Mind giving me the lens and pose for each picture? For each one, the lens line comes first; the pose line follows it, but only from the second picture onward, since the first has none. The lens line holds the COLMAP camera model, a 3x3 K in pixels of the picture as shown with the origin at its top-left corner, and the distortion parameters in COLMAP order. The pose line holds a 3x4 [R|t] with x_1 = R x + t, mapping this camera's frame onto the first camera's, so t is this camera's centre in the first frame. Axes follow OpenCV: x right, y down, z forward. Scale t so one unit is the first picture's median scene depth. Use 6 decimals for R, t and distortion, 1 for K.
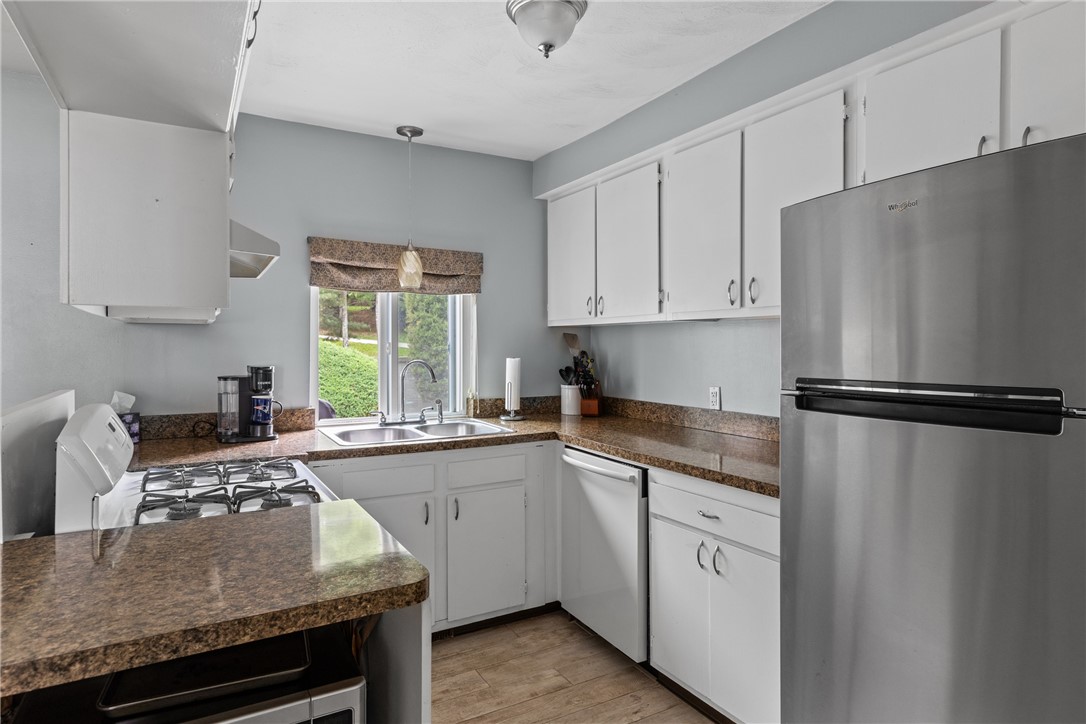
lens RADIAL K [[616.0, 0, 548.5], [0, 616.0, 353.2], [0, 0, 1]] dist [0.006535, -0.000043]
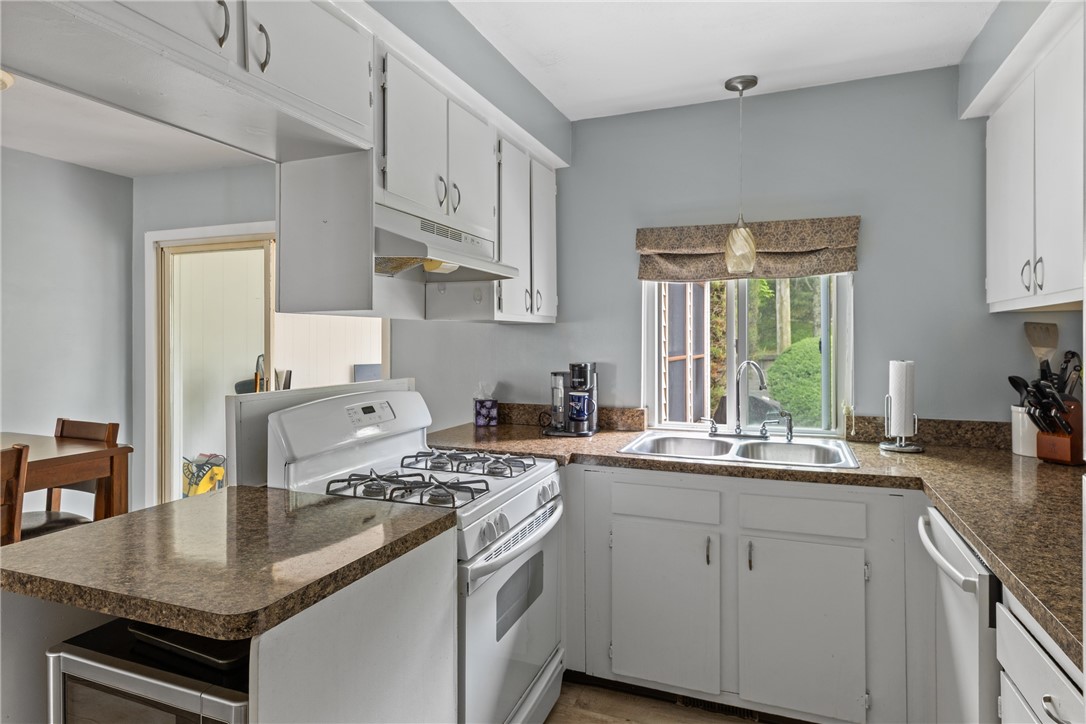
lens RADIAL K [[619.5, 0, 541.9], [0, 619.5, 344.9], [0, 0, 1]] dist [0.007762, -0.000078]
pose [[0.618052, 0.002874, -0.786132, 0.268187], [-0.008455, 0.999960, -0.002992, -0.004937], [0.786092, 0.008496, 0.618051, 0.284293]]
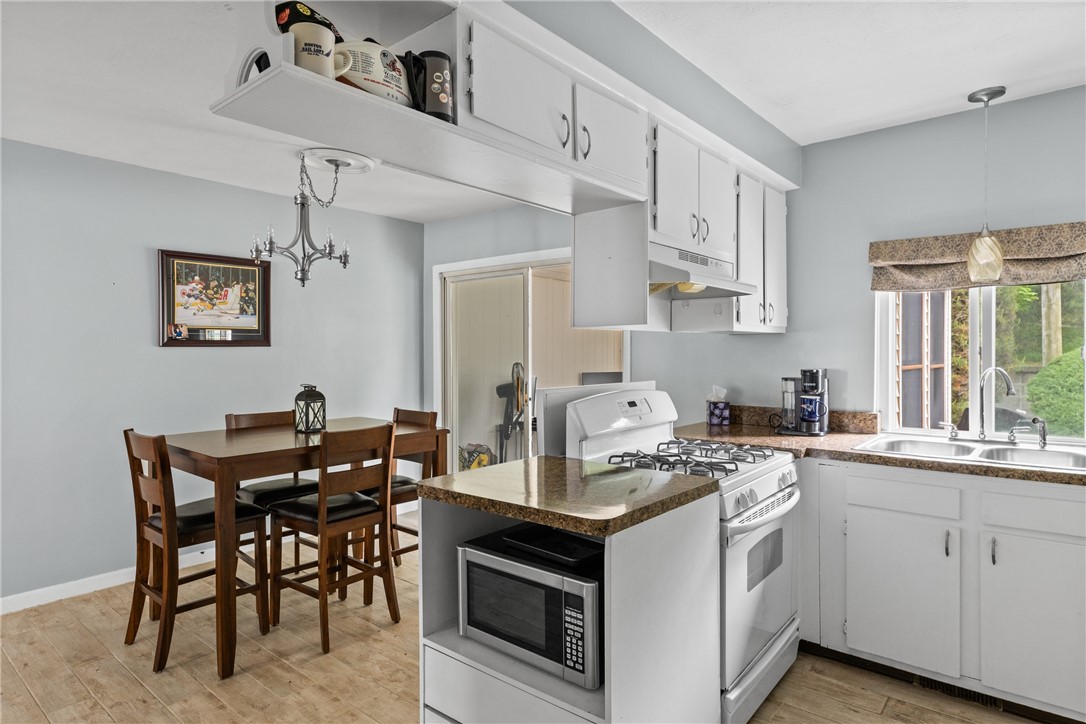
lens RADIAL K [[615.2, 0, 540.7], [0, 615.2, 360.3], [0, 0, 1]] dist [0.006627, -0.000208]
pose [[0.336431, 0.007777, -0.941676, 0.371376], [-0.007656, 0.999955, 0.005523, 0.002256], [0.941677, 0.005351, 0.336475, 0.149797]]
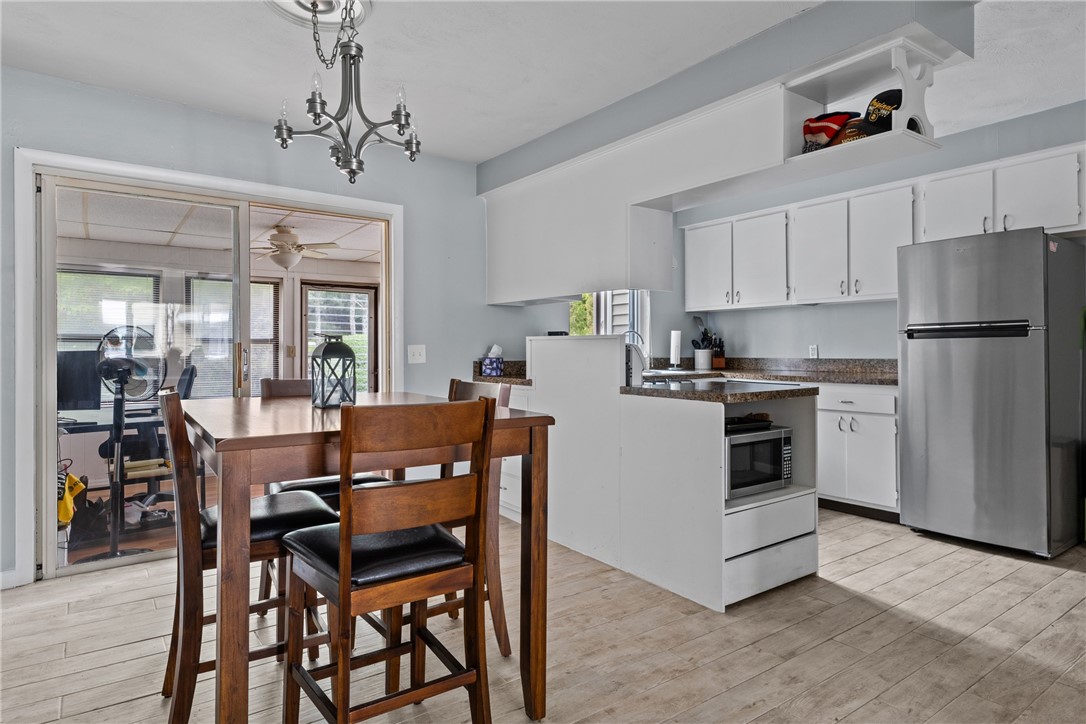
lens RADIAL K [[619.5, 0, 541.9], [0, 619.5, 344.9], [0, 0, 1]] dist [0.007762, -0.000078]
pose [[0.995614, -0.005558, 0.093396, -0.603160], [0.007348, 0.999796, -0.018834, 0.078713], [-0.093272, 0.019438, 0.995451, -0.589752]]
